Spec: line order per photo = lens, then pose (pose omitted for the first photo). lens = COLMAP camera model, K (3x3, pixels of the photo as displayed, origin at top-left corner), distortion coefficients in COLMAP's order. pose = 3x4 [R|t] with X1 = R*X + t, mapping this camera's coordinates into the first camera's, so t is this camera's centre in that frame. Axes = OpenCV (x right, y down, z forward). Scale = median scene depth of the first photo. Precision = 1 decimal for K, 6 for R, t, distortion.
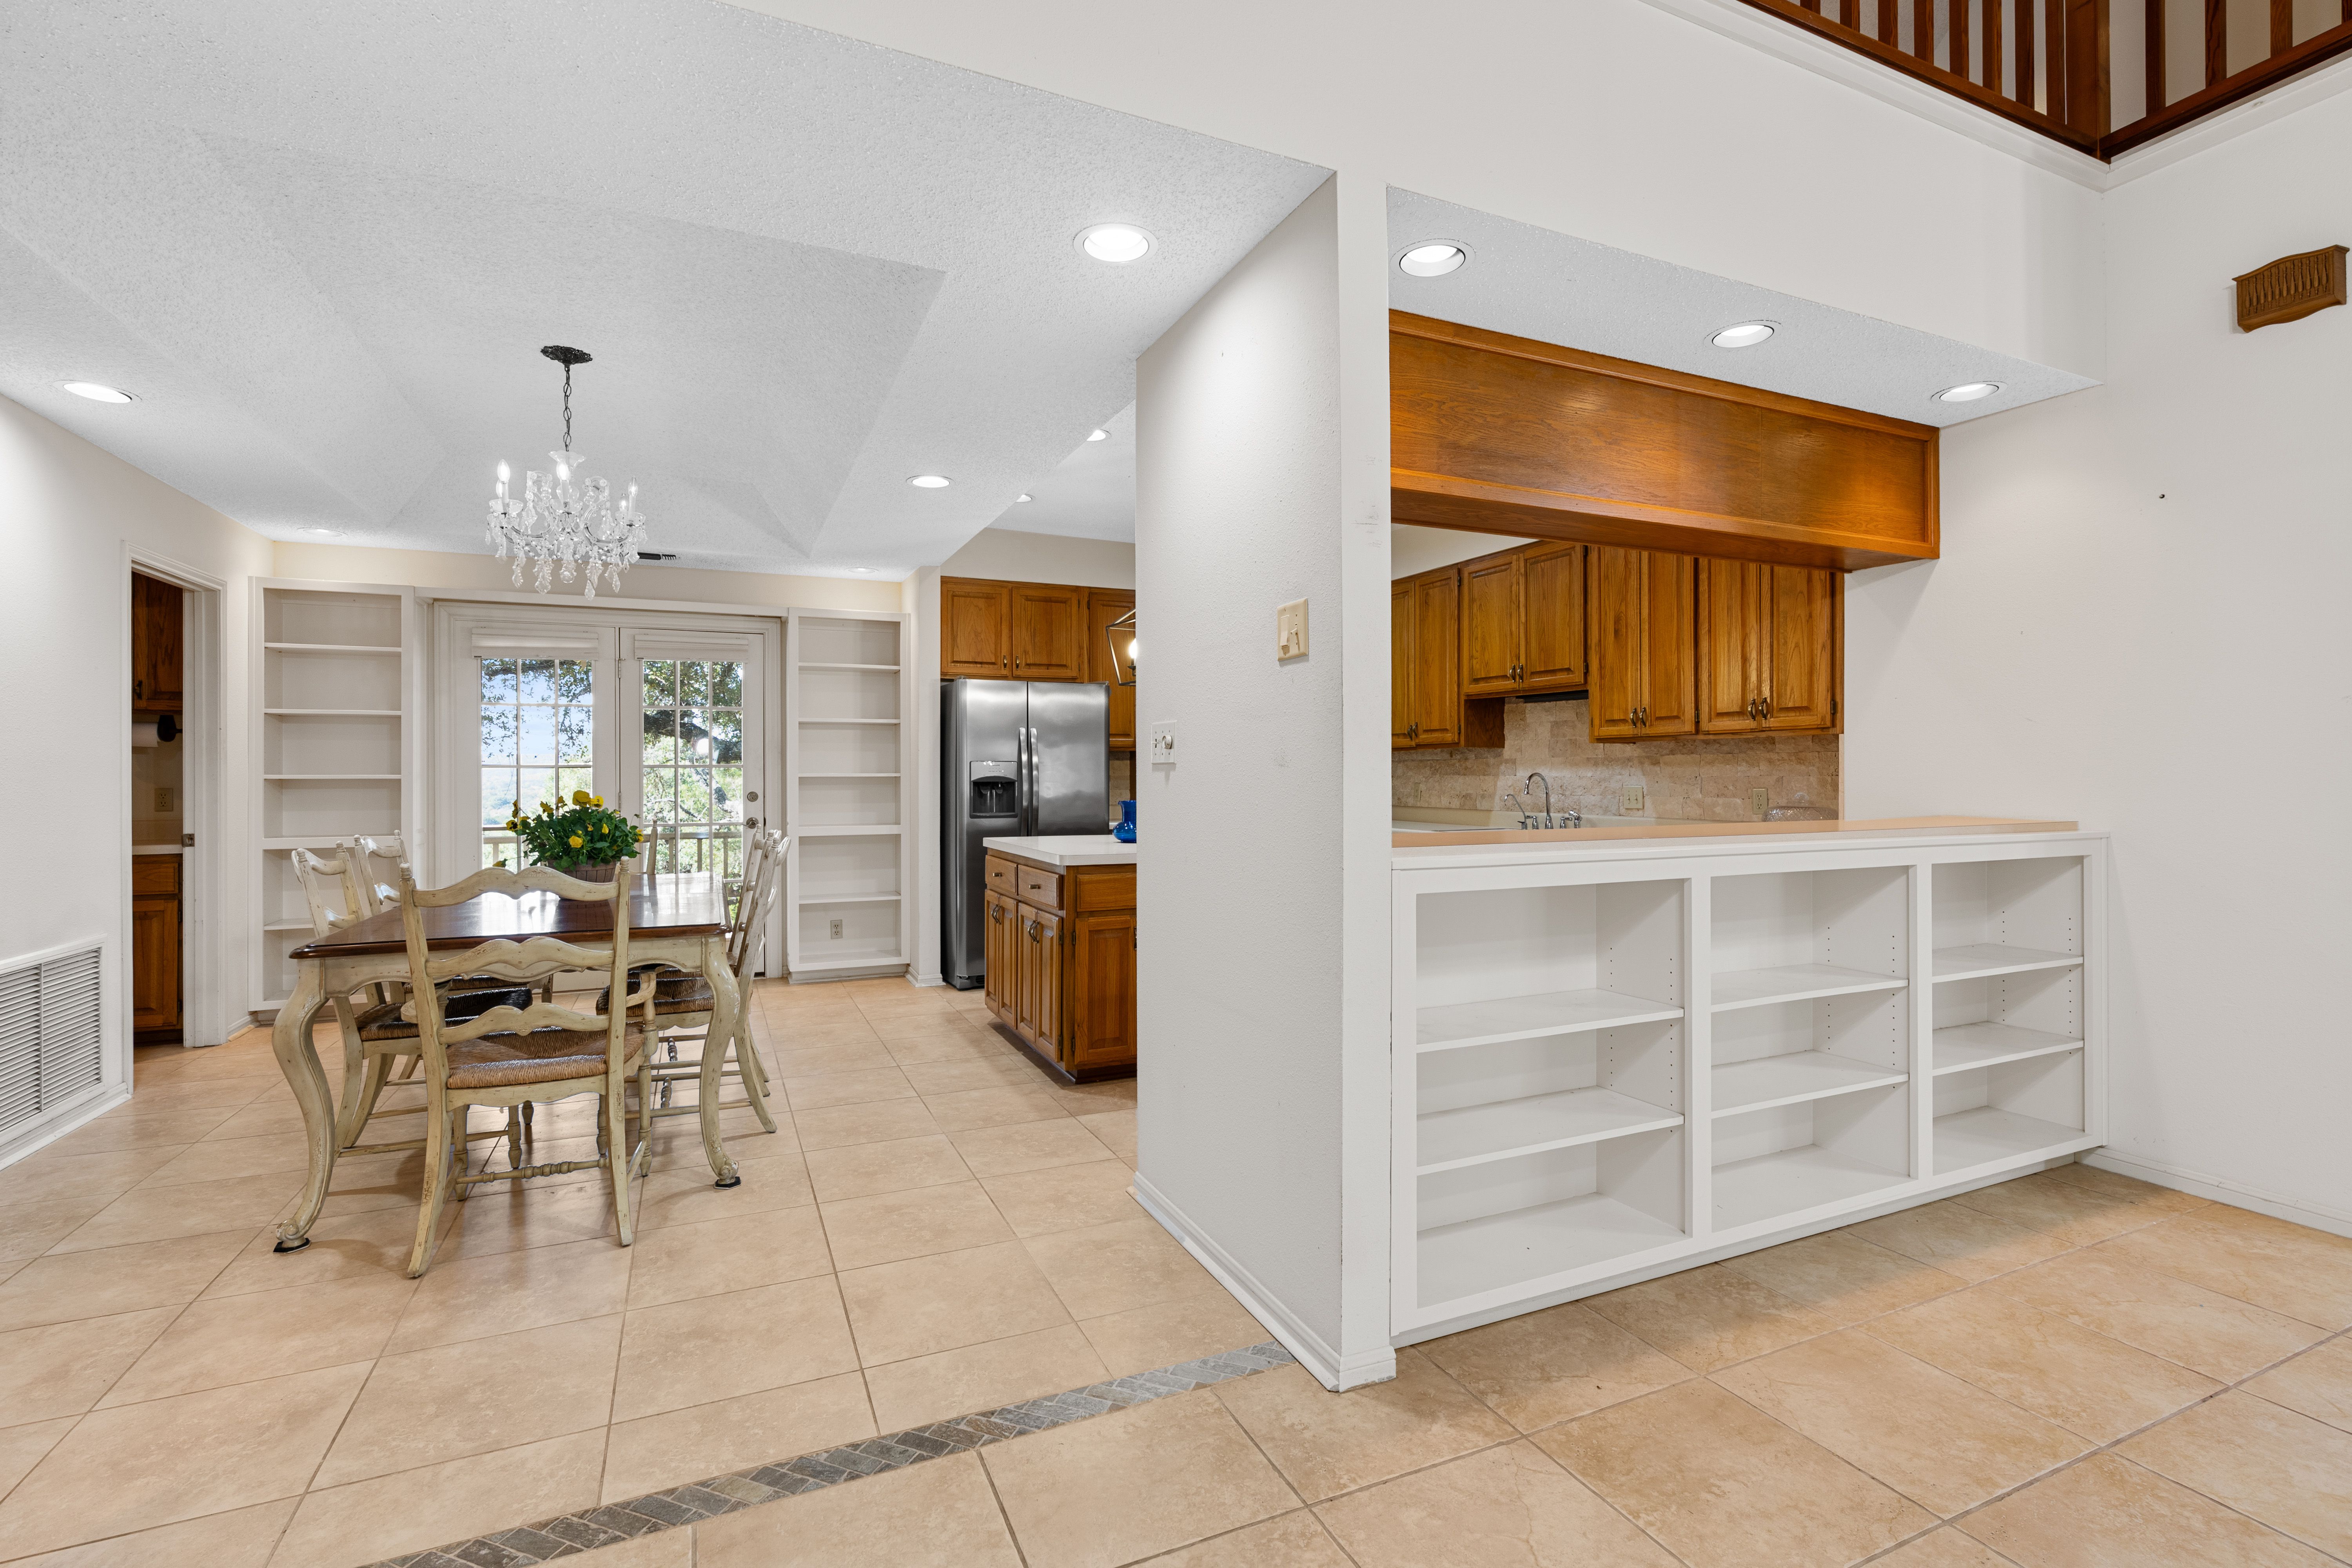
lens RADIAL K [[1067.9, 0, 1176.7], [0, 1067.9, 774.3], [0, 0, 1]] dist [-0.007311, 0.001044]
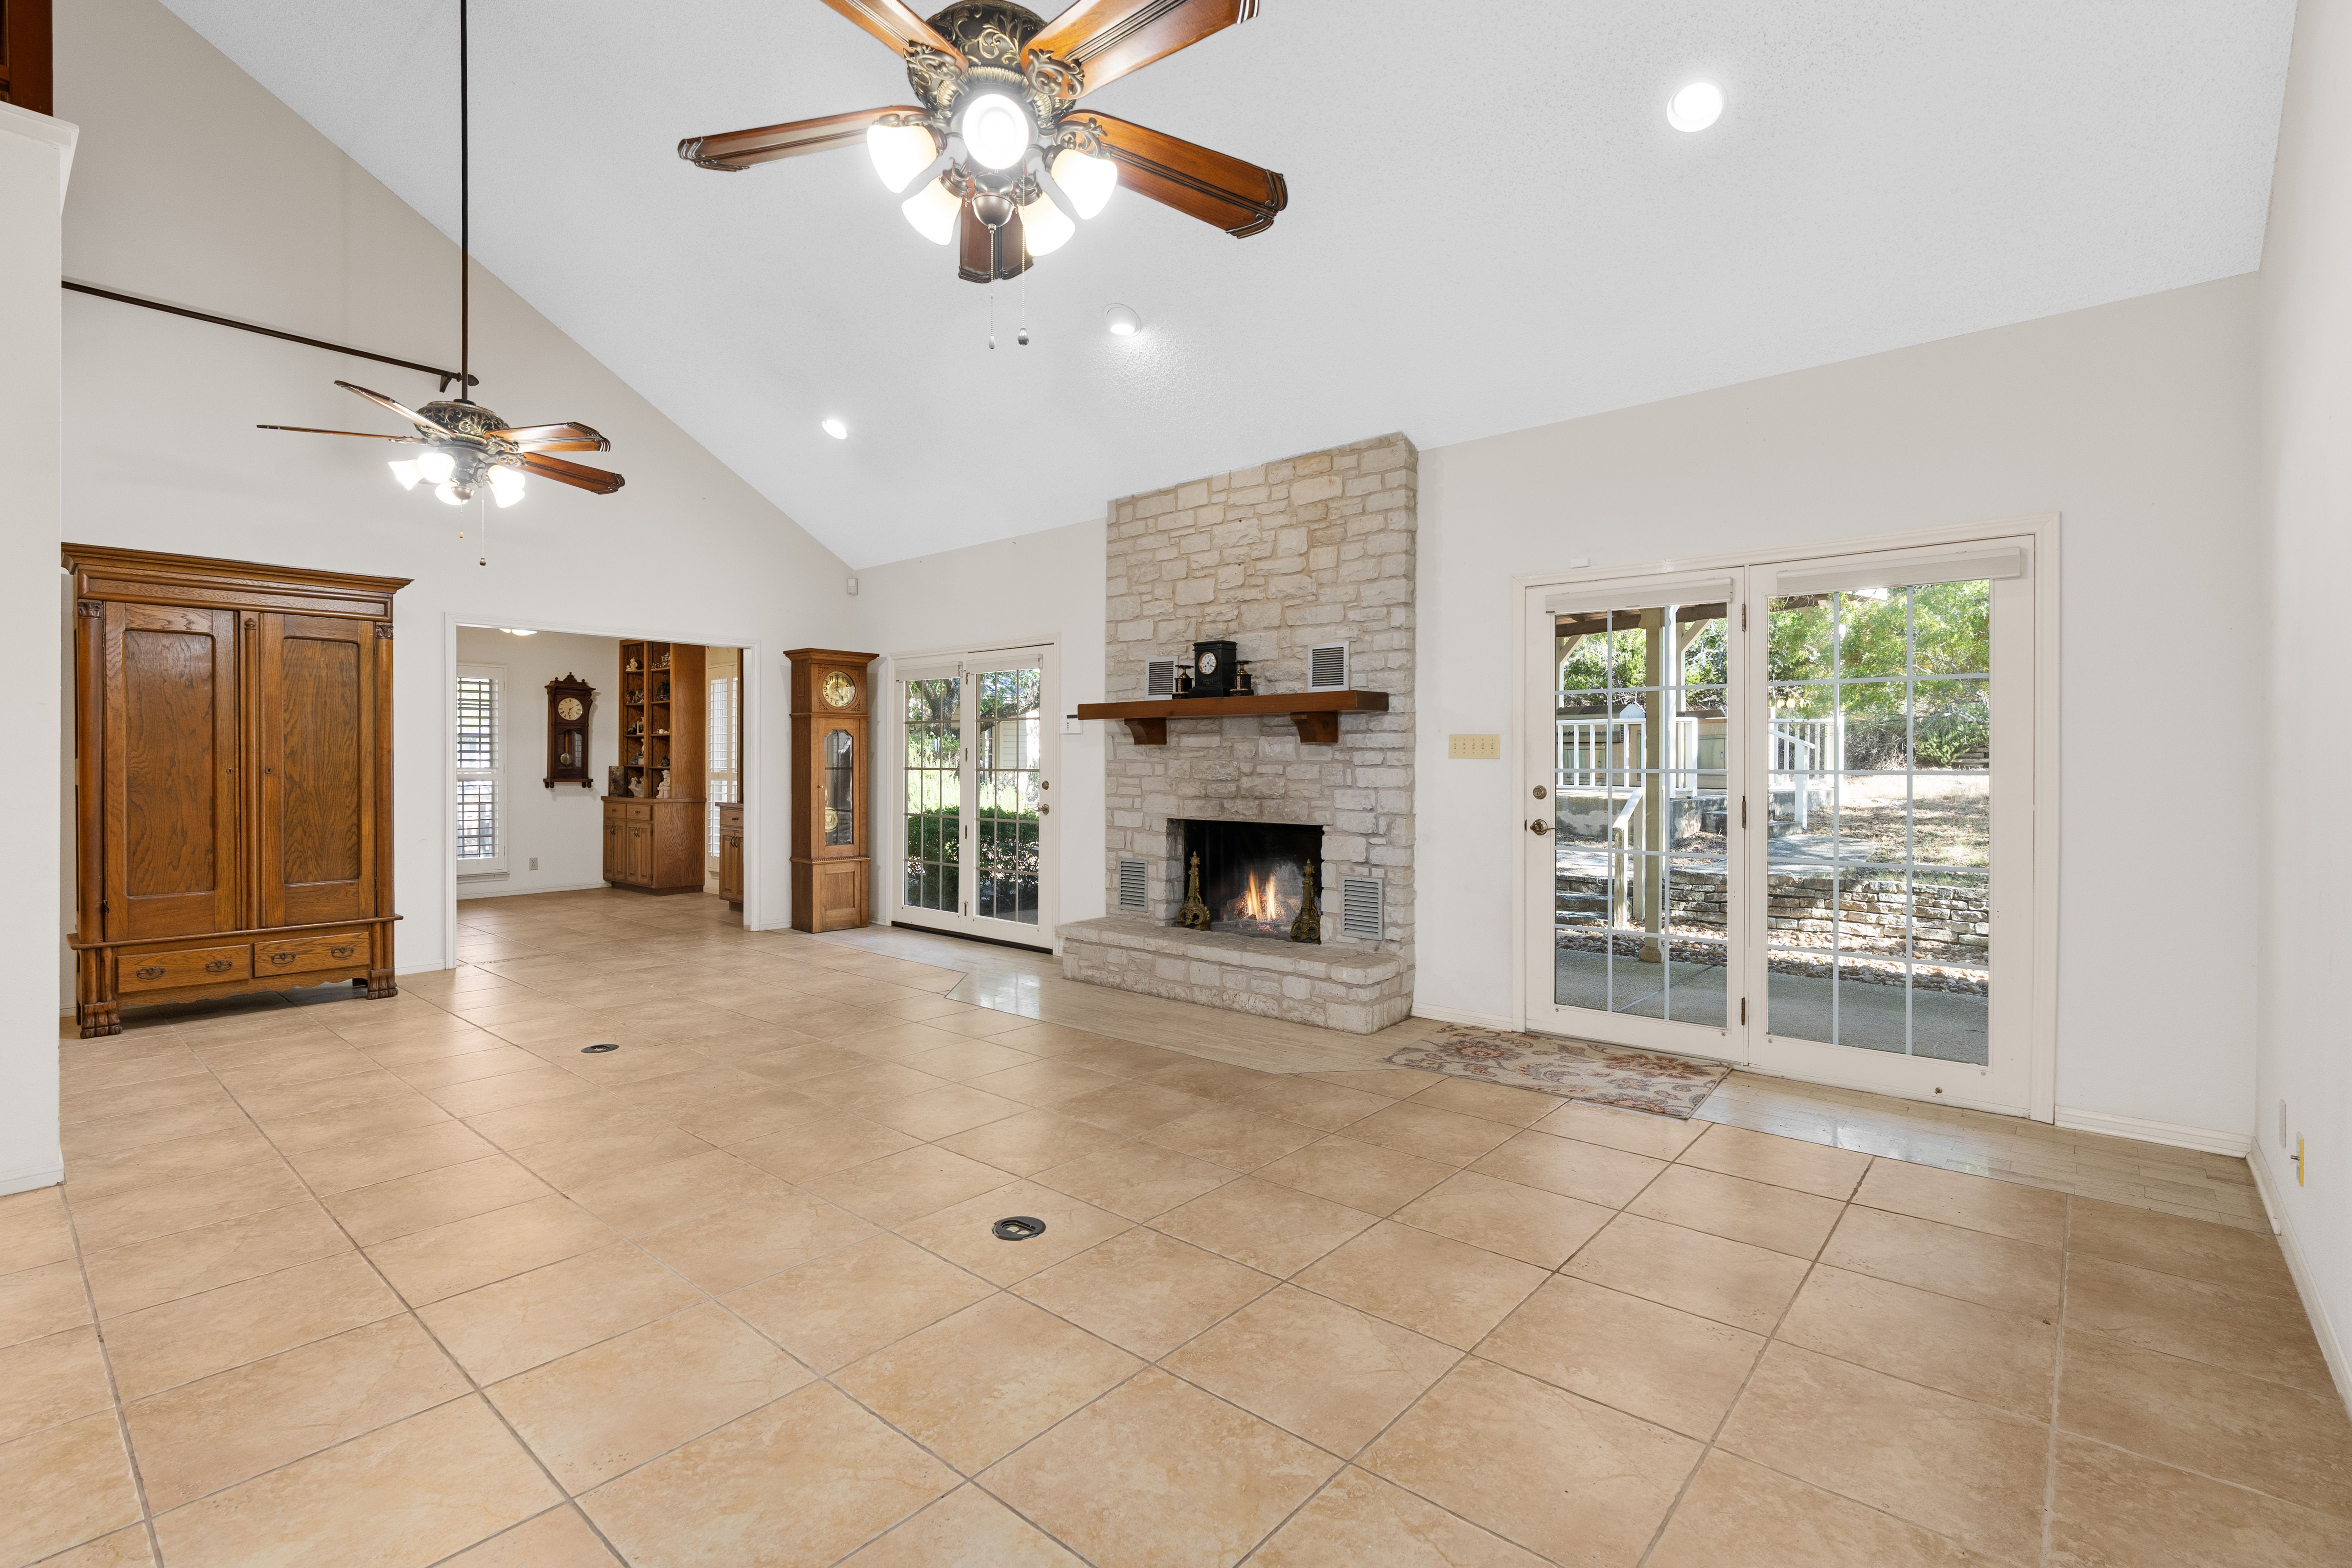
lens RADIAL K [[1069.2, 0, 1175.2], [0, 1069.2, 769.7], [0, 0, 1]] dist [-0.005551, 0.000083]
pose [[-0.416533, -0.004825, 0.909108, -0.190057], [0.001050, 0.999983, 0.005789, -0.000772], [-0.909120, 0.003366, -0.416521, 0.177451]]
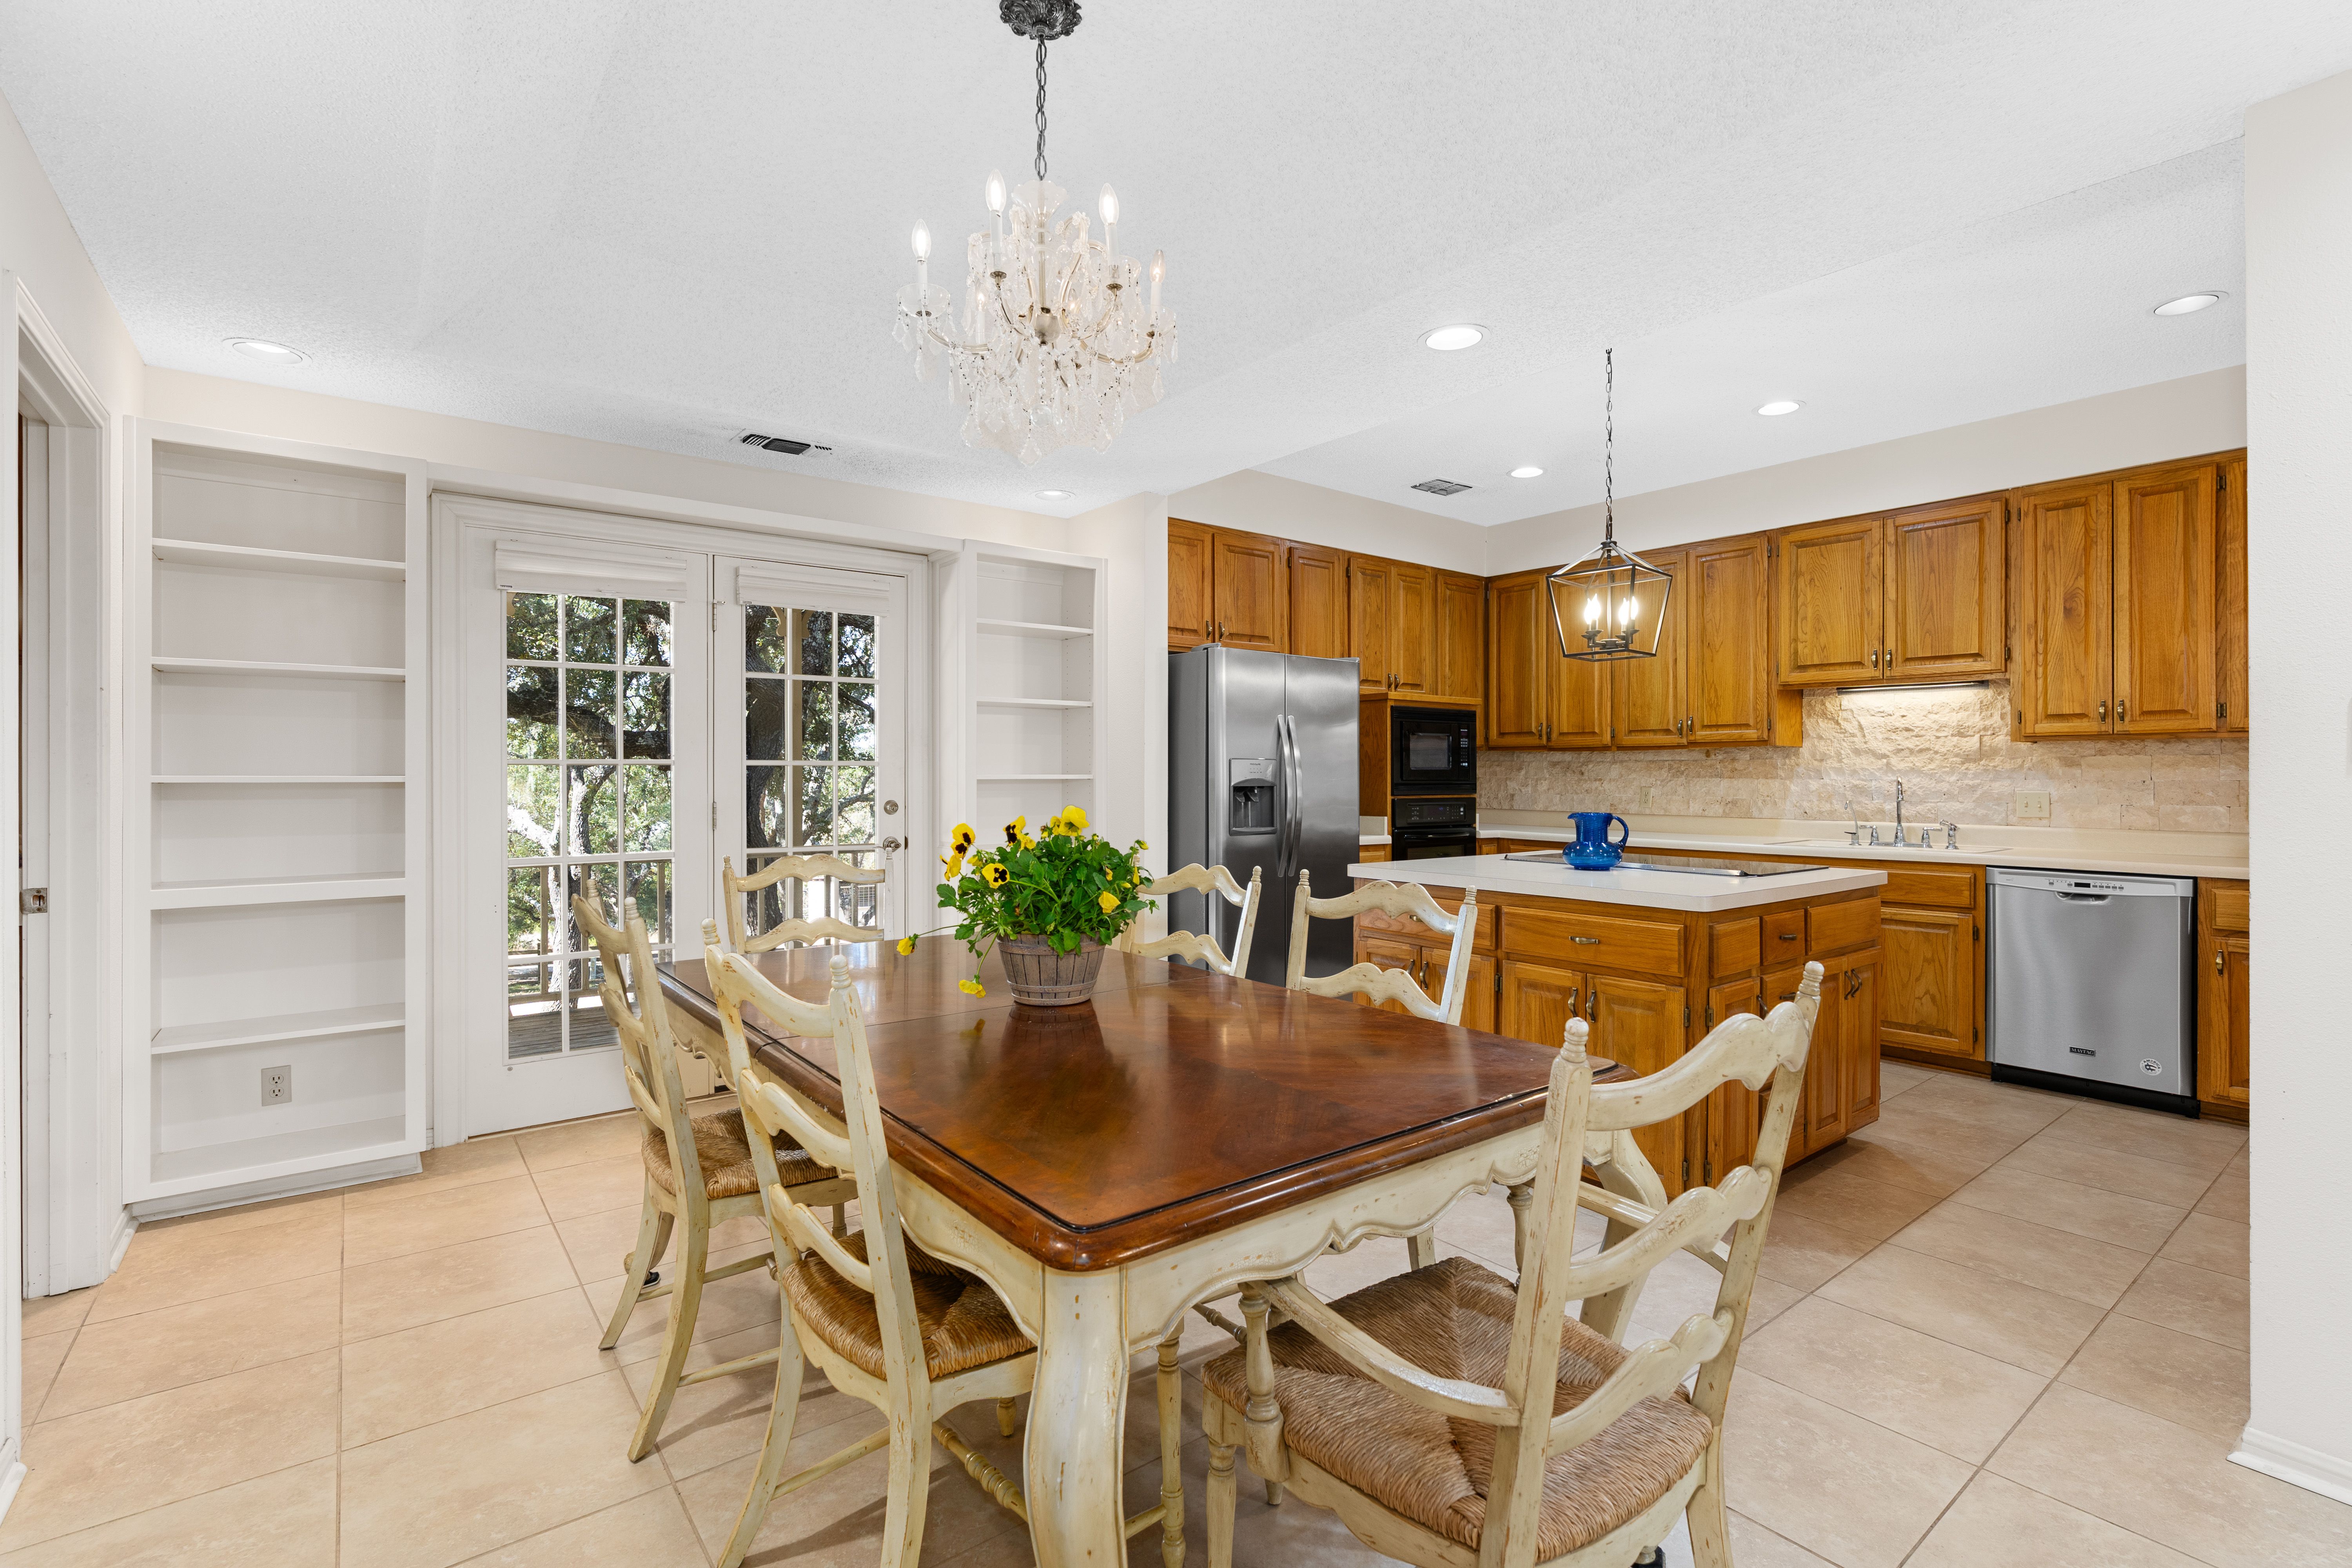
lens RADIAL K [[1069.2, 0, 1175.2], [0, 1069.2, 769.7], [0, 0, 1]] dist [-0.005551, 0.000083]
pose [[0.971800, 0.003959, 0.235775, -0.452311], [-0.002683, 0.999980, -0.005733, 0.000185], [-0.235793, 0.004938, 0.971791, 0.319991]]
